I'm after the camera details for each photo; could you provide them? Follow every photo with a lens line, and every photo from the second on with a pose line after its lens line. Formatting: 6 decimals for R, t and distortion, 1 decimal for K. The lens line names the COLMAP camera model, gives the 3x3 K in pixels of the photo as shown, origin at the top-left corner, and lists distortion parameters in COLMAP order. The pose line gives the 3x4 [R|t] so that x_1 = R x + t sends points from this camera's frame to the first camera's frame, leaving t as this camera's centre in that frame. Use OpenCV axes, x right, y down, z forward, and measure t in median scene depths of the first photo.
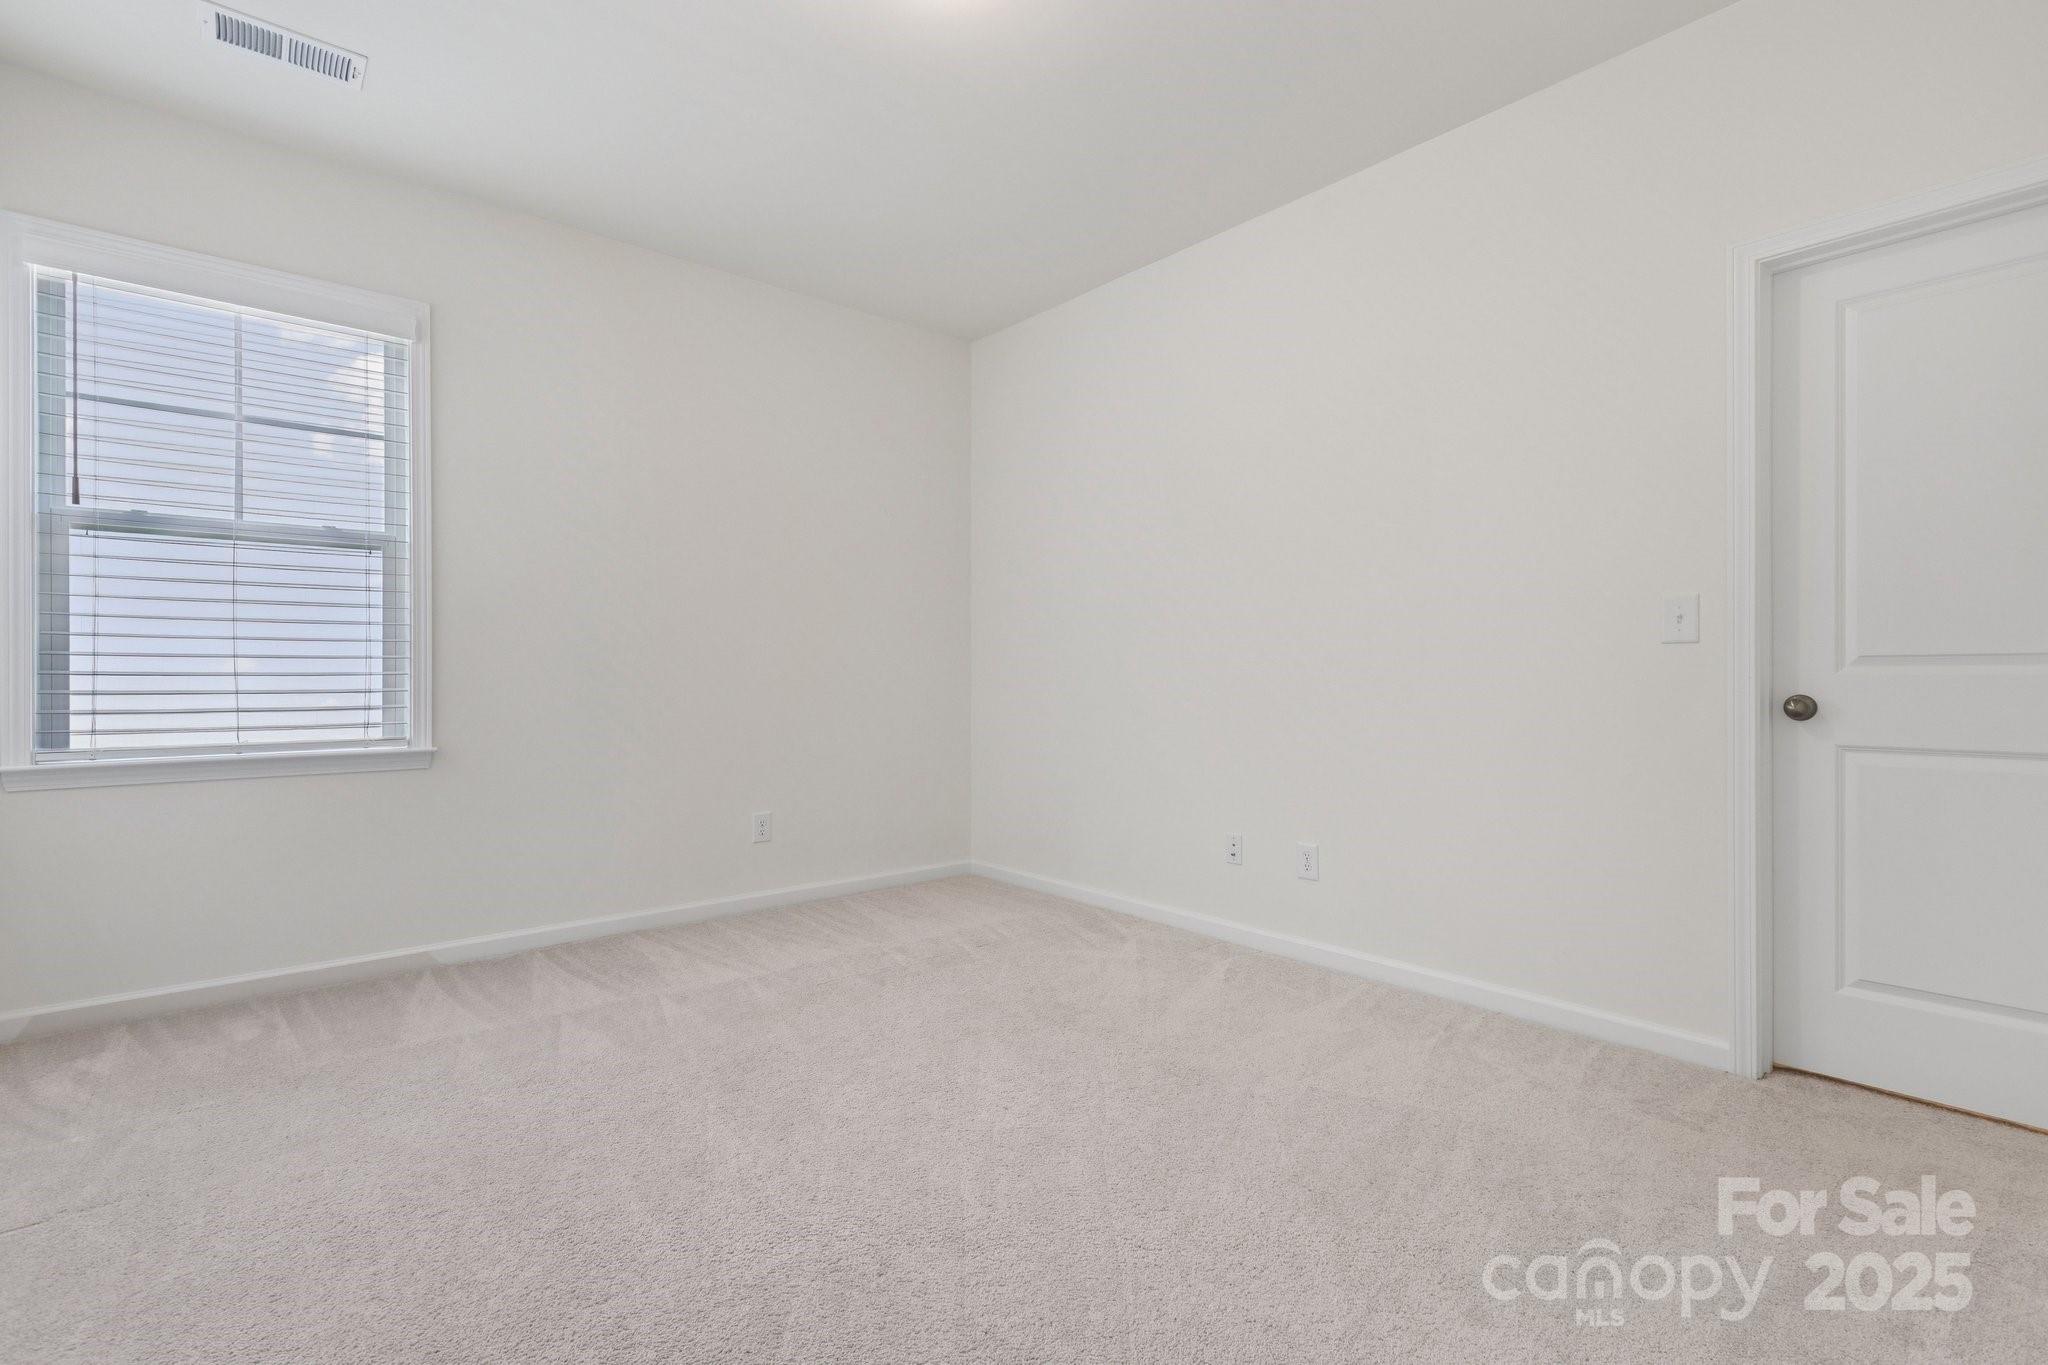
lens RADIAL K [[918.2, 0, 1024.0], [0, 918.2, 682.5], [0, 0, 1]] dist [0.002820, 0.000082]
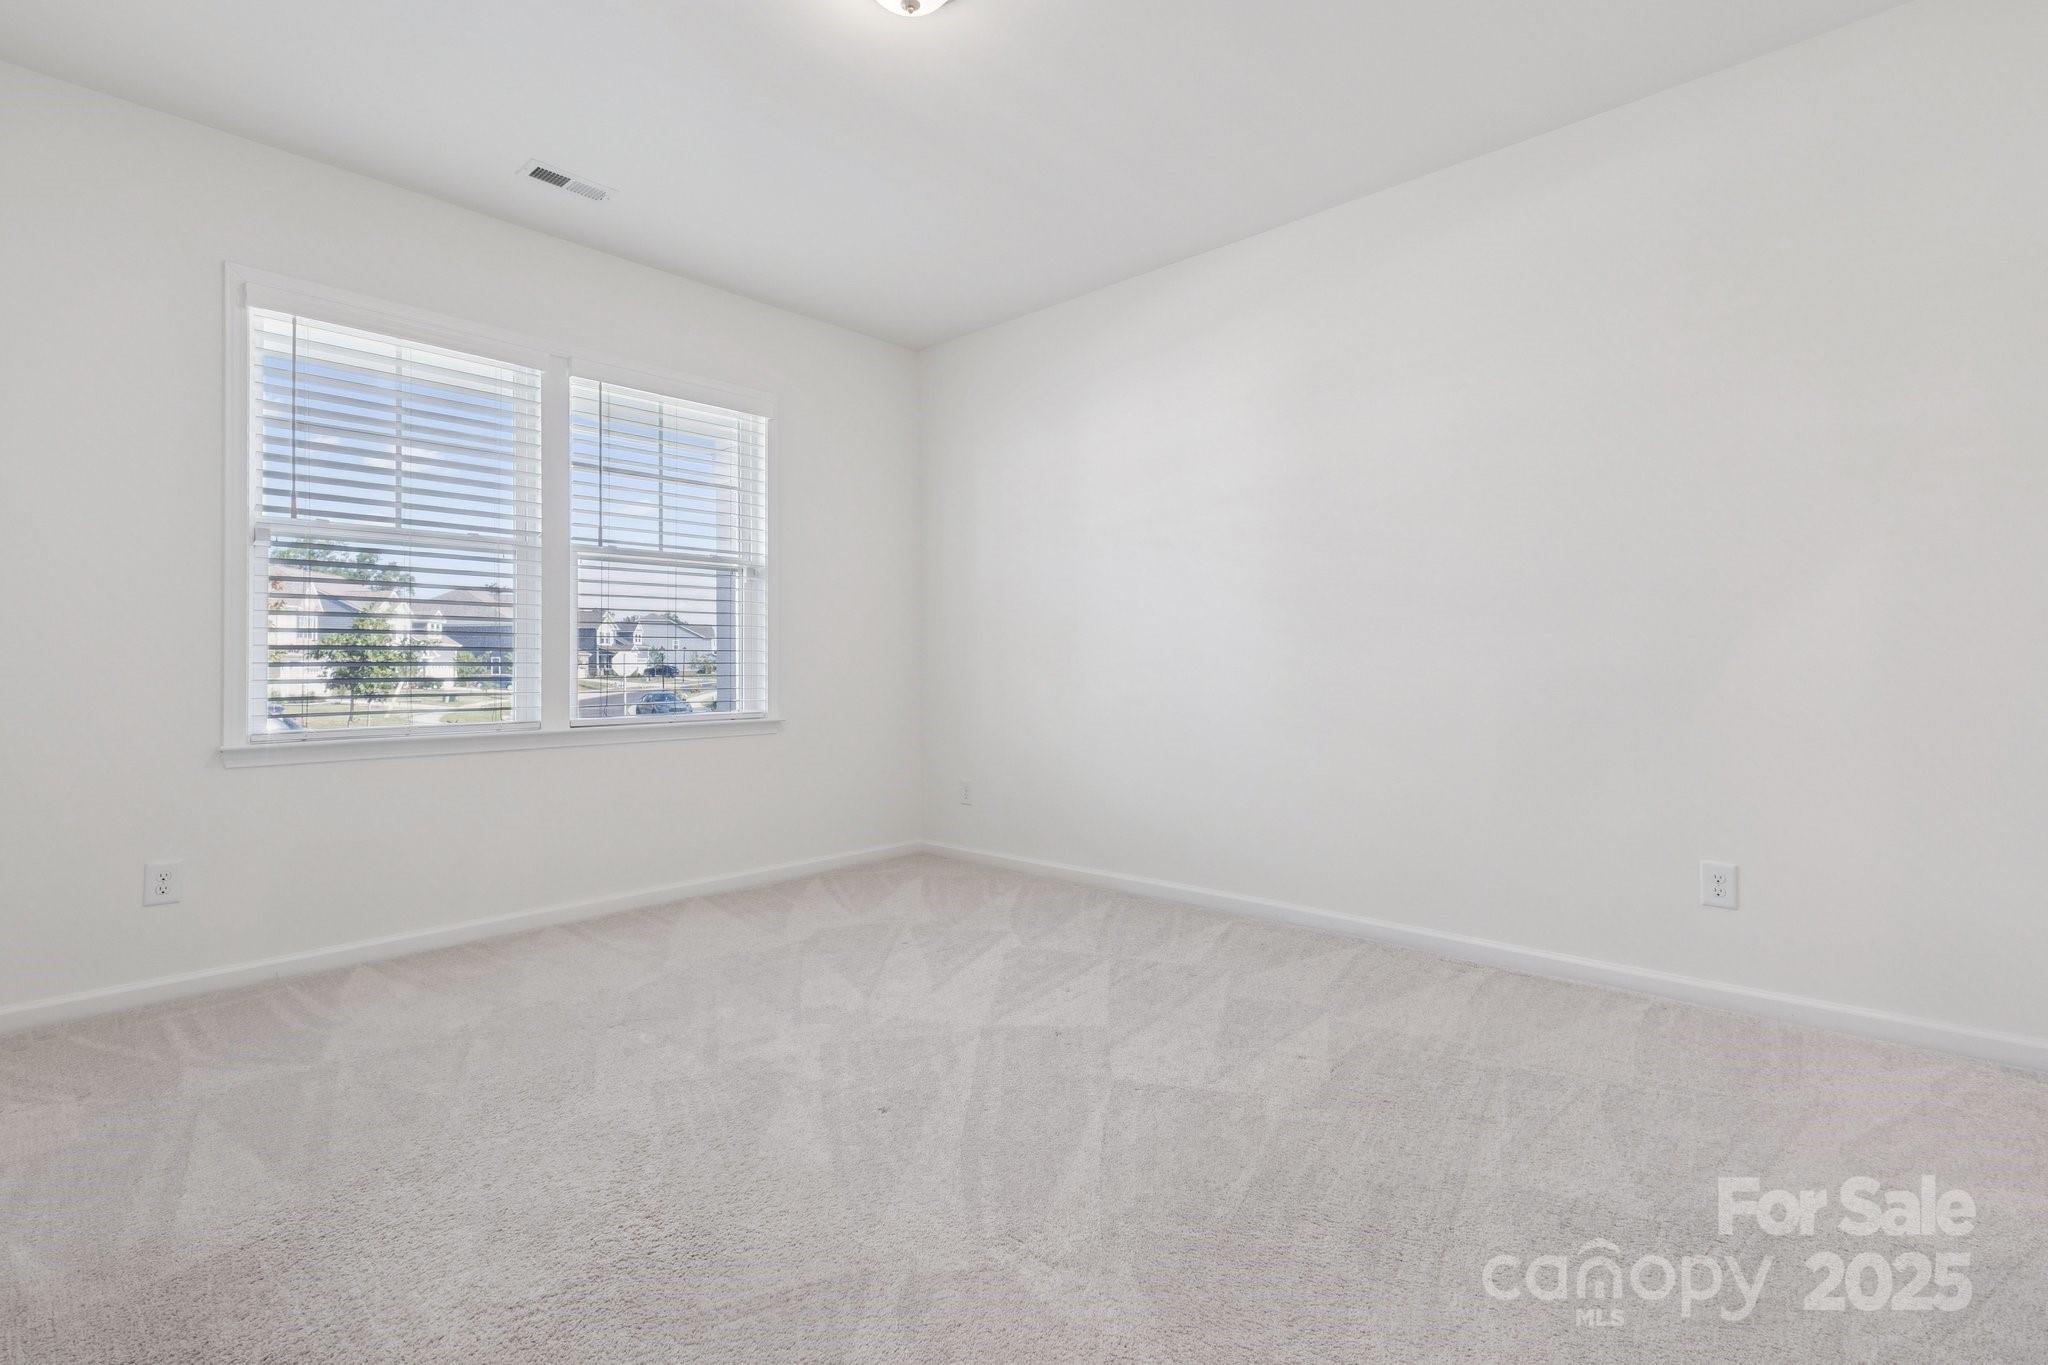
lens RADIAL K [[918.2, 0, 1024.0], [0, 918.2, 682.5], [0, 0, 1]] dist [0.002820, 0.000082]
pose [[0.991842, -0.016227, 0.126434, -0.459770], [0.014184, 0.999754, 0.017042, 0.000227], [-0.126680, -0.015109, 0.991829, -0.394820]]
